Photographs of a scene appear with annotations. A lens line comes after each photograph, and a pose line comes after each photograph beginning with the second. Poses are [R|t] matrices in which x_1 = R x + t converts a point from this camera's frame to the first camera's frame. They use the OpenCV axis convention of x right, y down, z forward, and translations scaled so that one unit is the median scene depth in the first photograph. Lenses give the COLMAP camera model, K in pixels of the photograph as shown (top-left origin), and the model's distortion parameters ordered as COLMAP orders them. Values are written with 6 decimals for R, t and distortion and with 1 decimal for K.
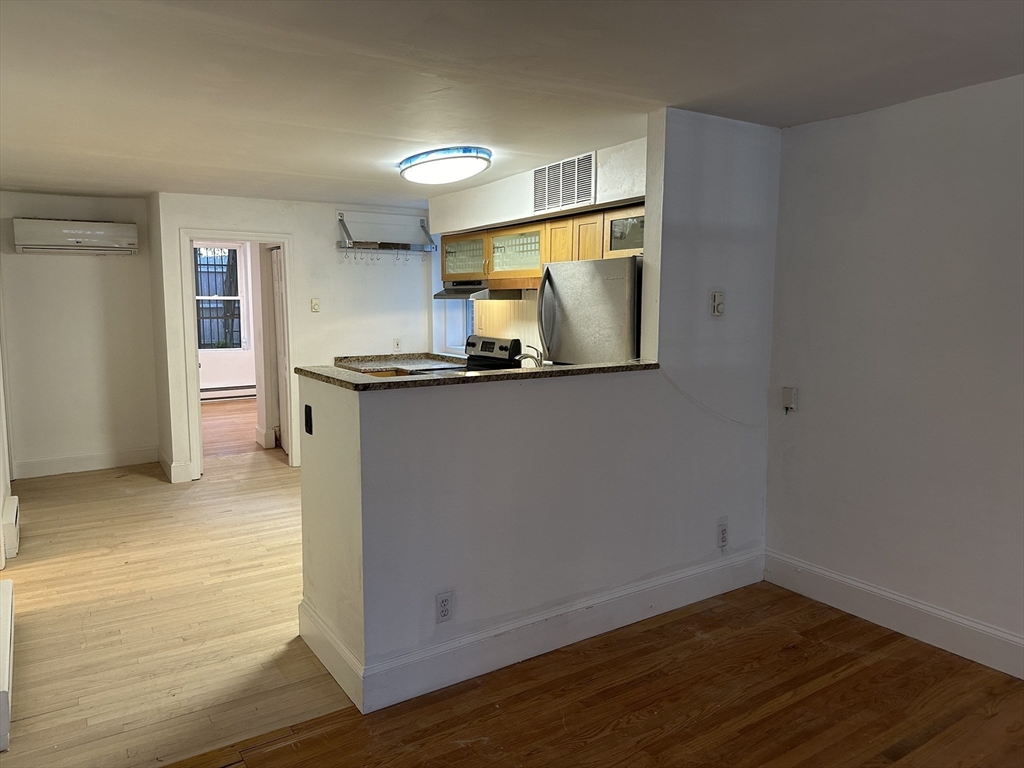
lens RADIAL K [[714.3, 0, 512.0], [0, 714.3, 384.0], [0, 0, 1]] dist [0.083720, -0.103299]
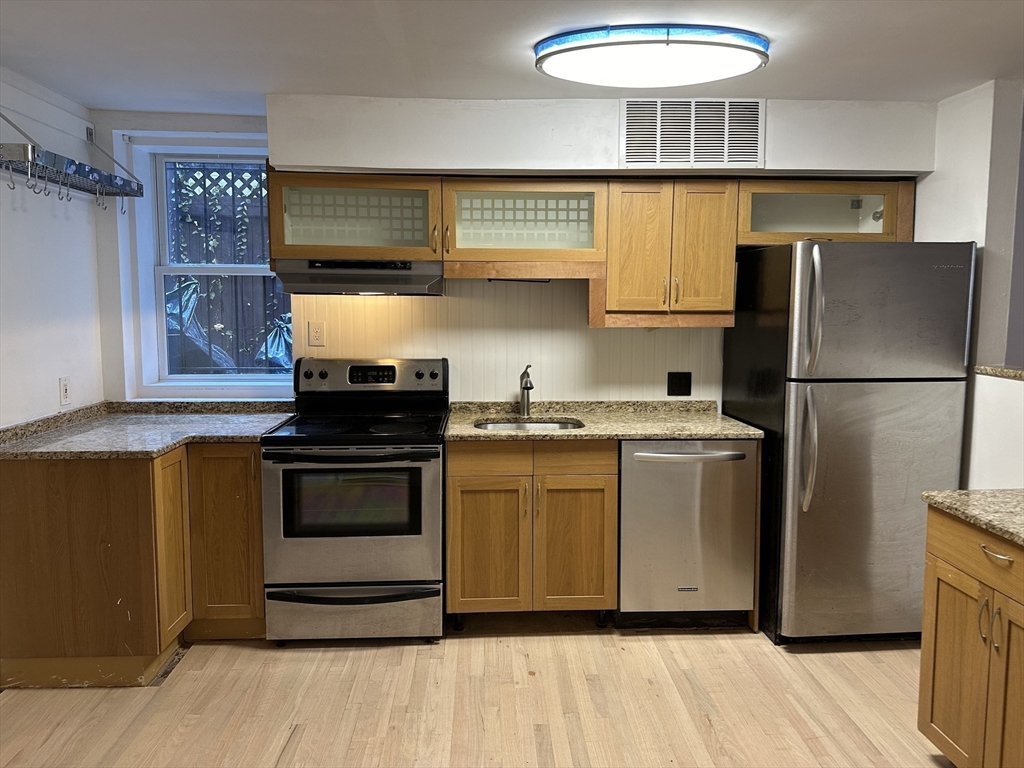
lens RADIAL K [[714.3, 0, 512.0], [0, 714.3, 384.0], [0, 0, 1]] dist [0.083720, -0.103299]
pose [[0.500546, -0.083781, 0.861646, -0.584437], [0.097178, 0.994453, 0.040242, -0.068956], [-0.860238, 0.063590, 0.505911, 0.724766]]
